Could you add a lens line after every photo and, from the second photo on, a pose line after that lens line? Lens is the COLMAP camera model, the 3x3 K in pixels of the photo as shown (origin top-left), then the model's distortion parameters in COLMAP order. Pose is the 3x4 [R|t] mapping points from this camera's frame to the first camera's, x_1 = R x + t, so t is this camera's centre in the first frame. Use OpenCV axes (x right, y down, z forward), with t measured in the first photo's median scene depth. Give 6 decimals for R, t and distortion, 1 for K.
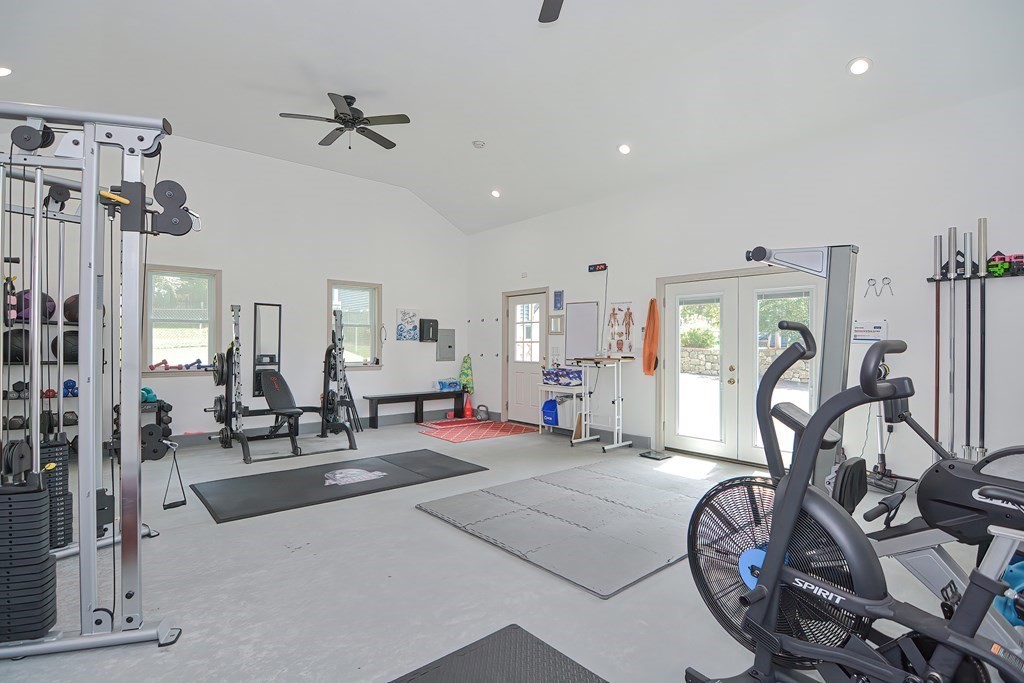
lens RADIAL K [[500.0, 0, 510.0], [0, 500.0, 345.9], [0, 0, 1]] dist [-0.001712, -0.008769]
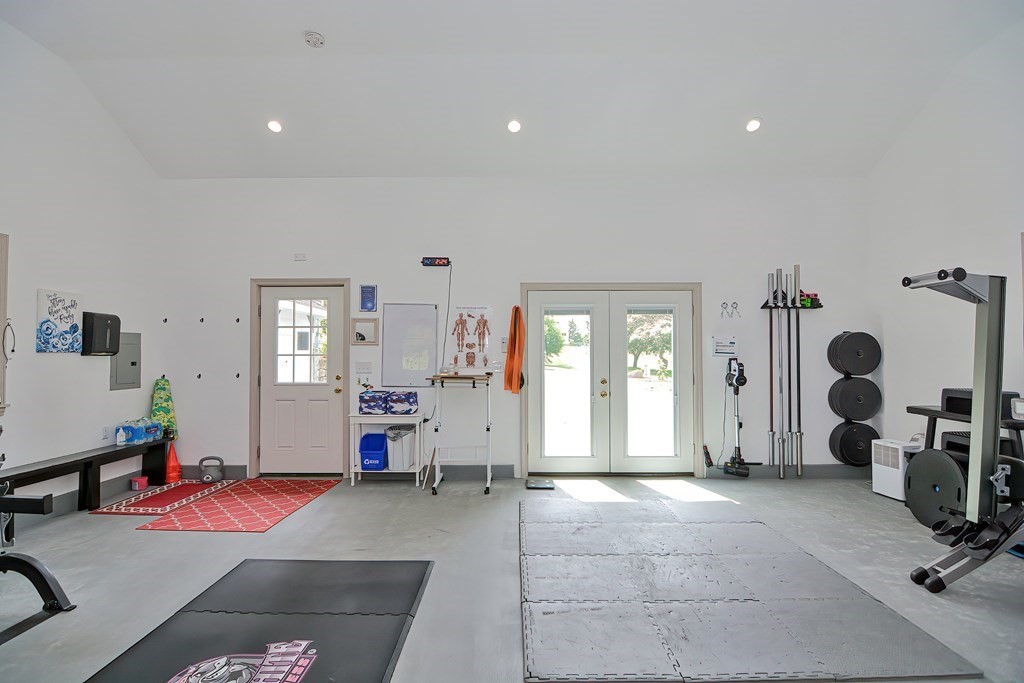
lens RADIAL K [[500.0, 0, 510.0], [0, 500.0, 345.9], [0, 0, 1]] dist [-0.001712, -0.008769]
pose [[0.657569, 0.008598, 0.753345, -0.339964], [0.006532, 0.999832, -0.017112, -0.007825], [-0.753366, 0.016173, 0.657403, 0.383425]]
